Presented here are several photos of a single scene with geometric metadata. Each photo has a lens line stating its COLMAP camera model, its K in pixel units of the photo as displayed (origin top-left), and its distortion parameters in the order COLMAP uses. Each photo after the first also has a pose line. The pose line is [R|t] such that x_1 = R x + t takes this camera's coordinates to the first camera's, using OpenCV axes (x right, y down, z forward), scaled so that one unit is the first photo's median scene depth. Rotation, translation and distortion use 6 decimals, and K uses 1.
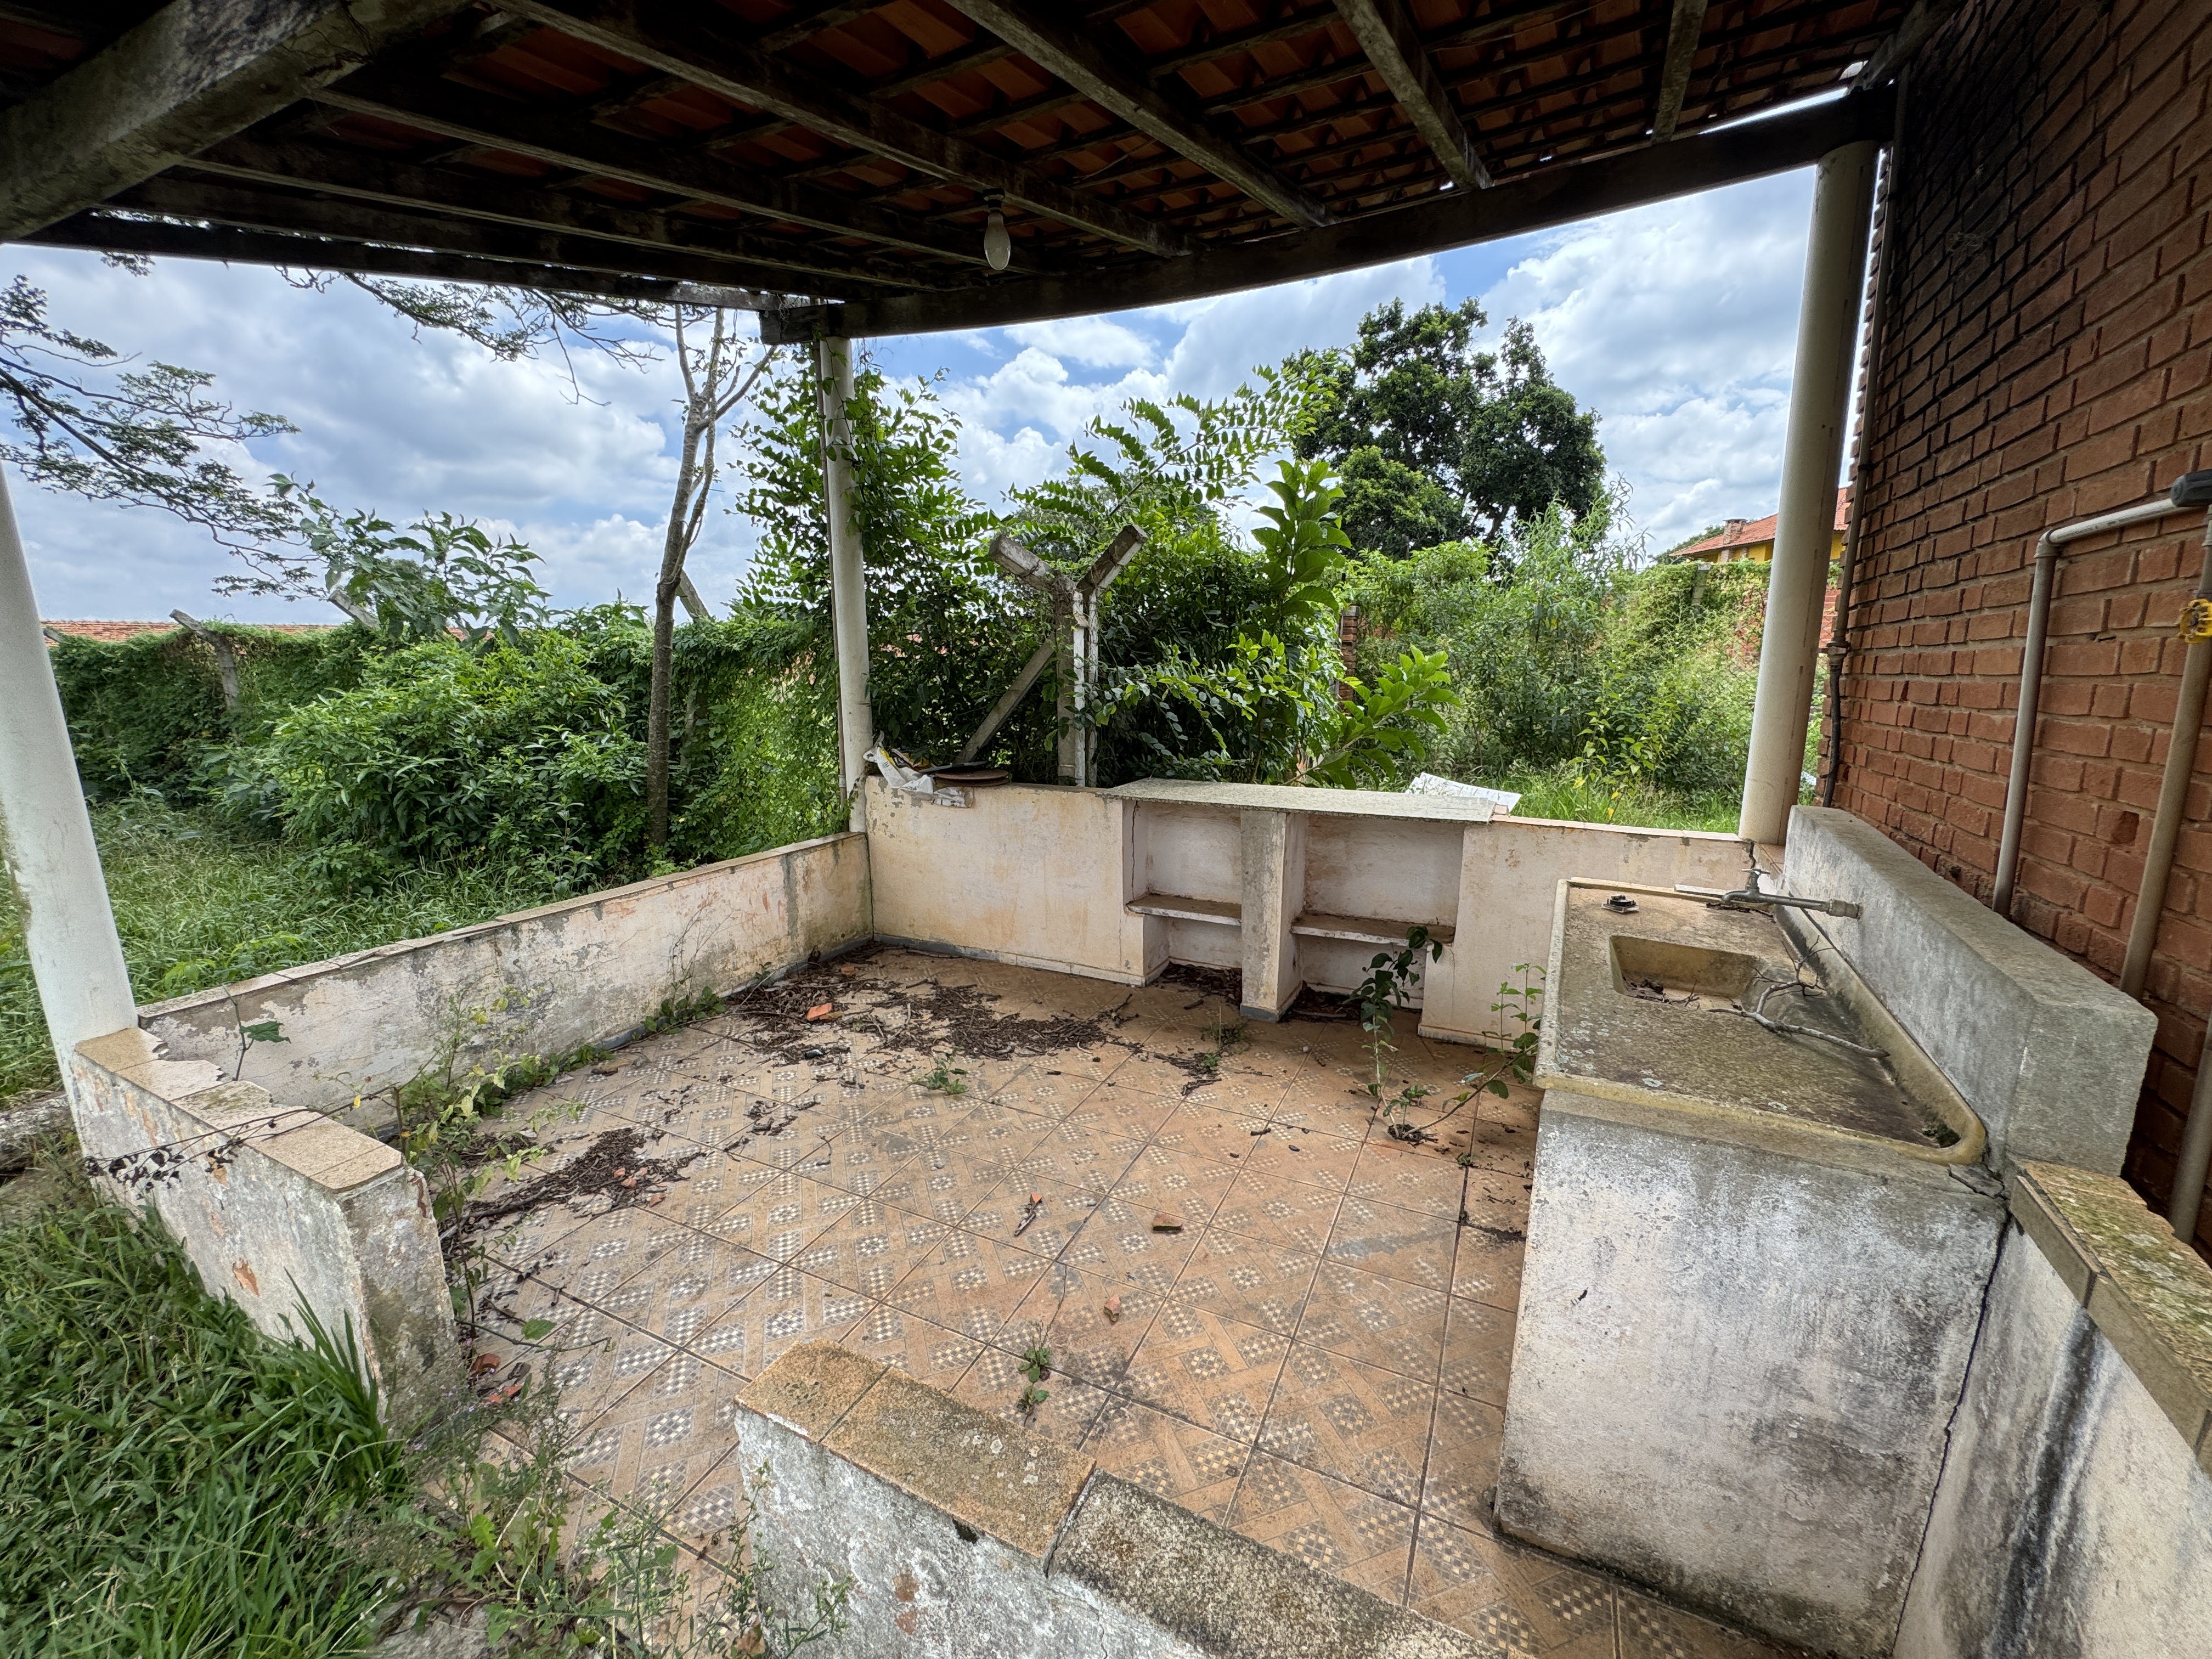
lens RADIAL K [[922.6, 0, 1111.6], [0, 922.6, 827.3], [0, 0, 1]] dist [0.009479, 0.001097]
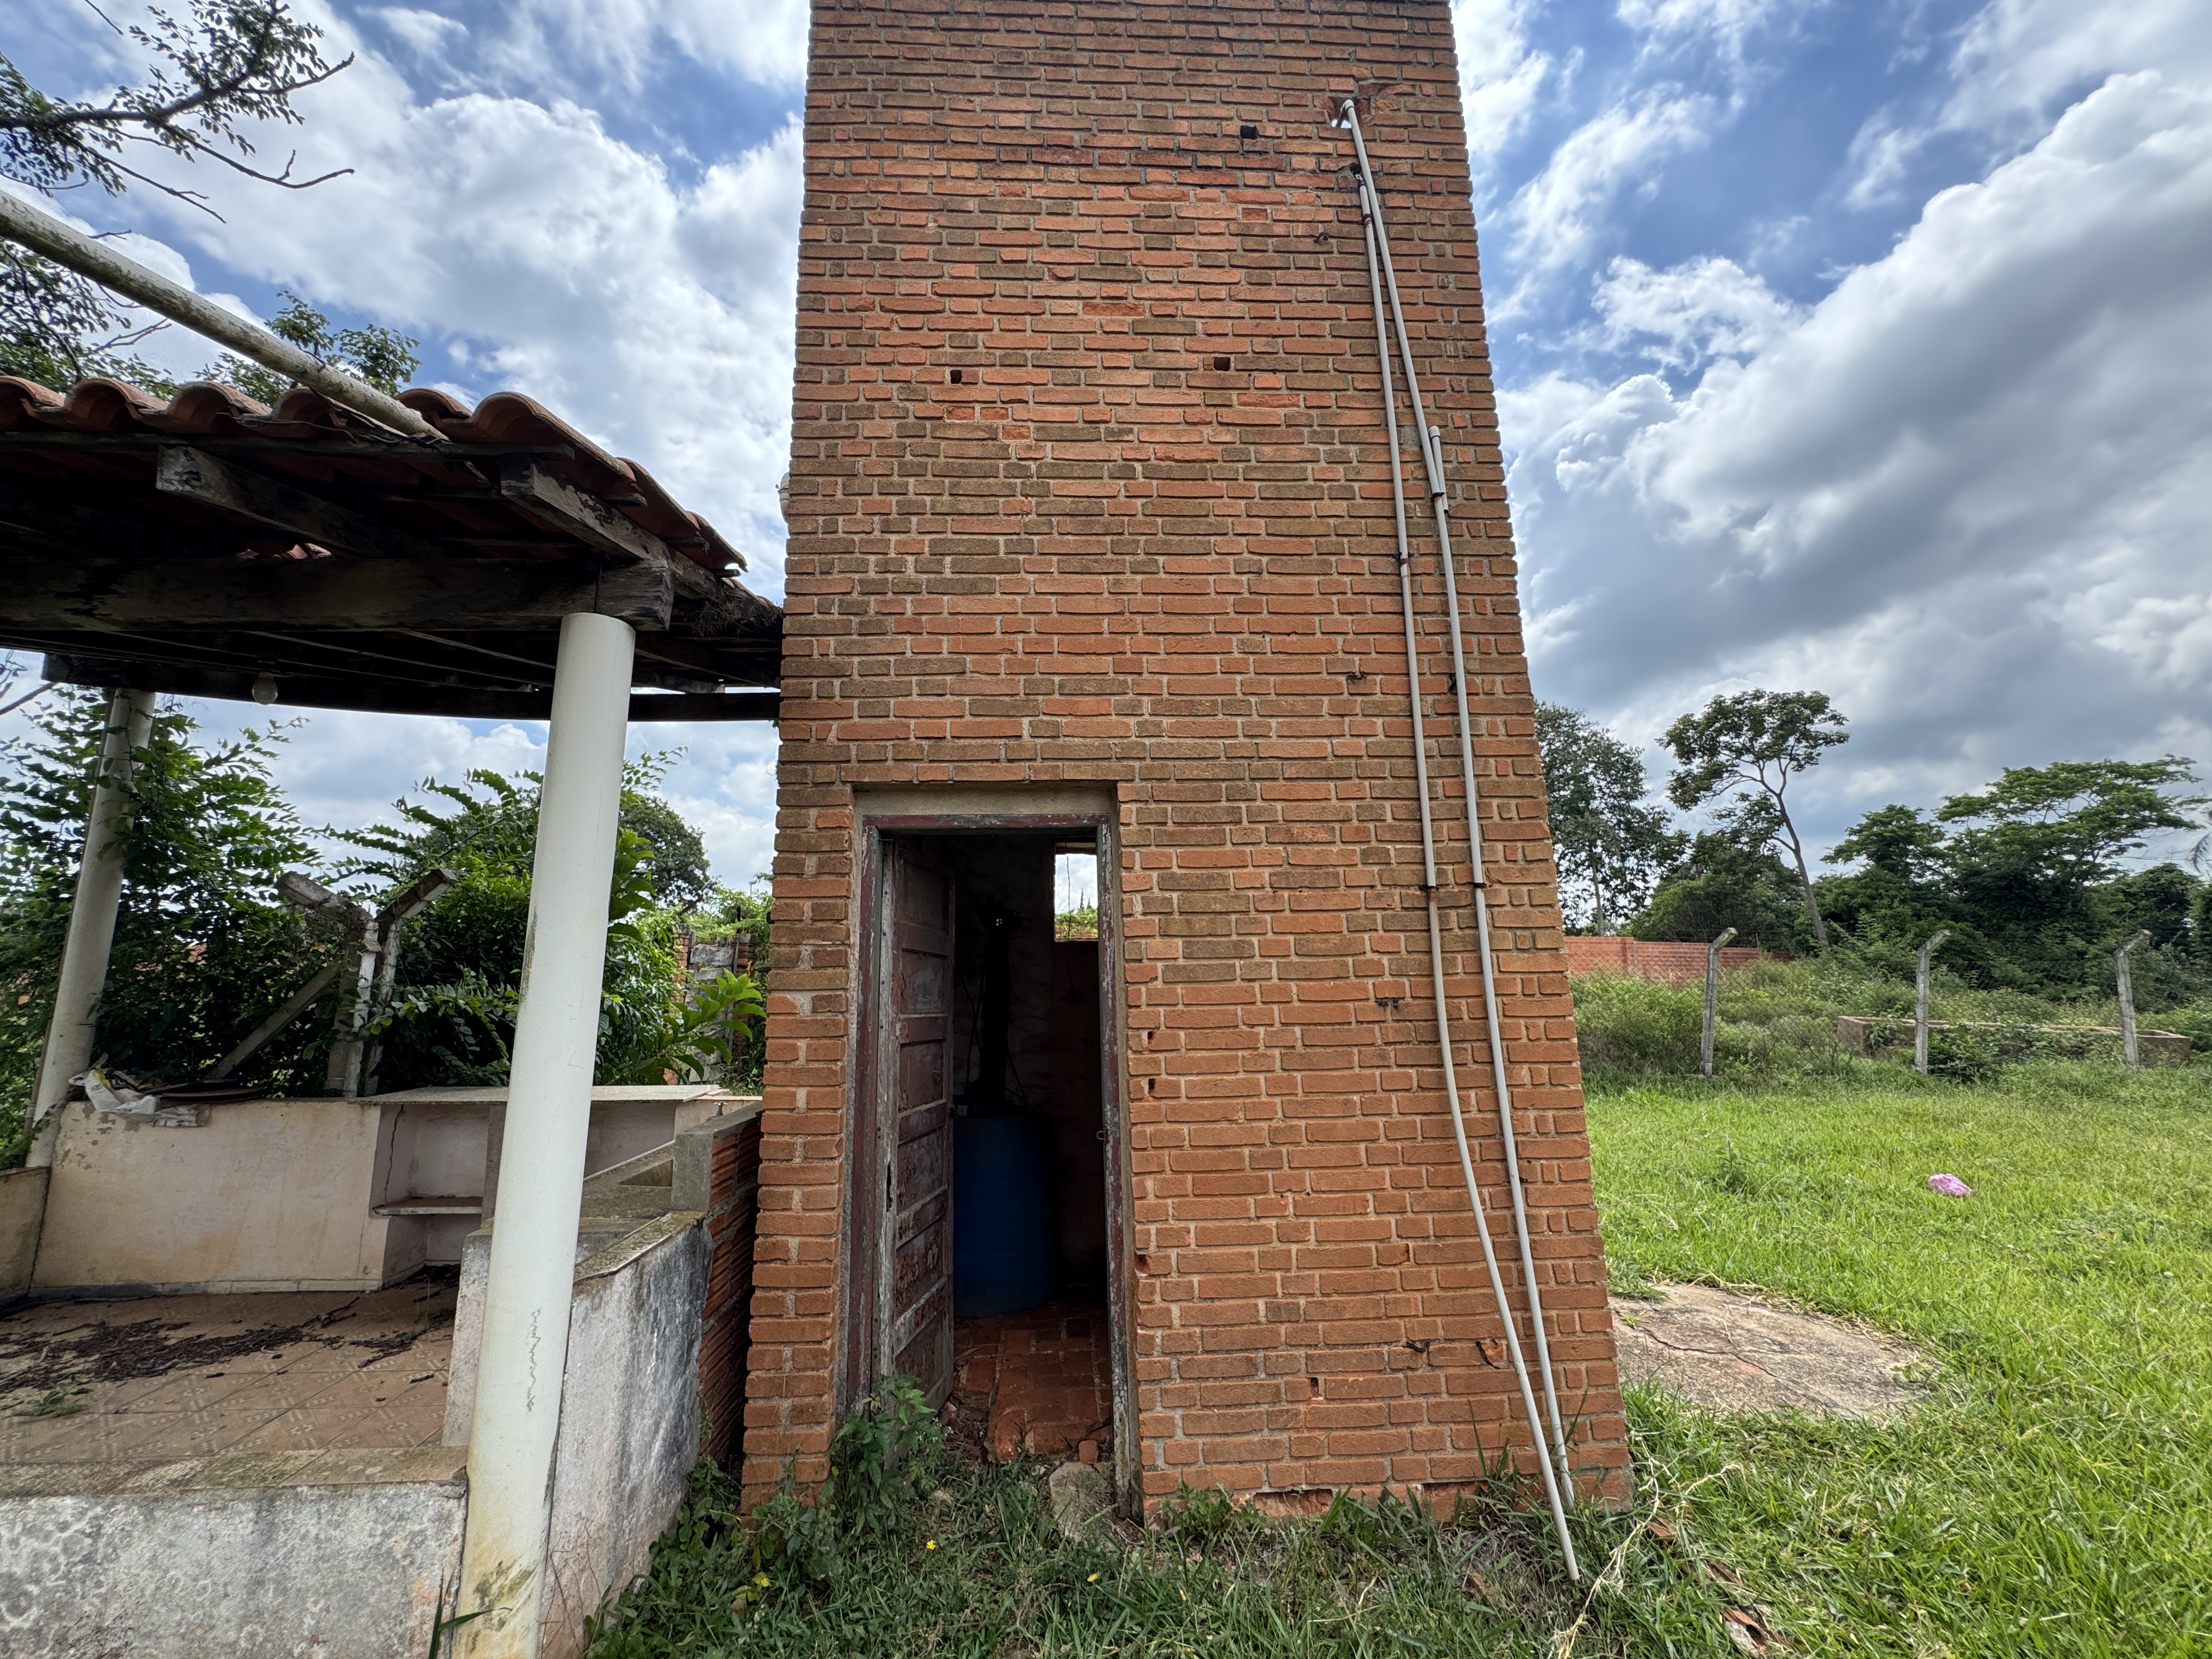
lens RADIAL K [[922.6, 0, 1111.6], [0, 922.6, 827.3], [0, 0, 1]] dist [0.009479, 0.001097]
pose [[0.876788, 0.084467, 0.473401, 0.206844], [0.082732, 0.943278, -0.321532, 0.080126], [-0.473708, 0.321080, 0.820066, -0.411203]]
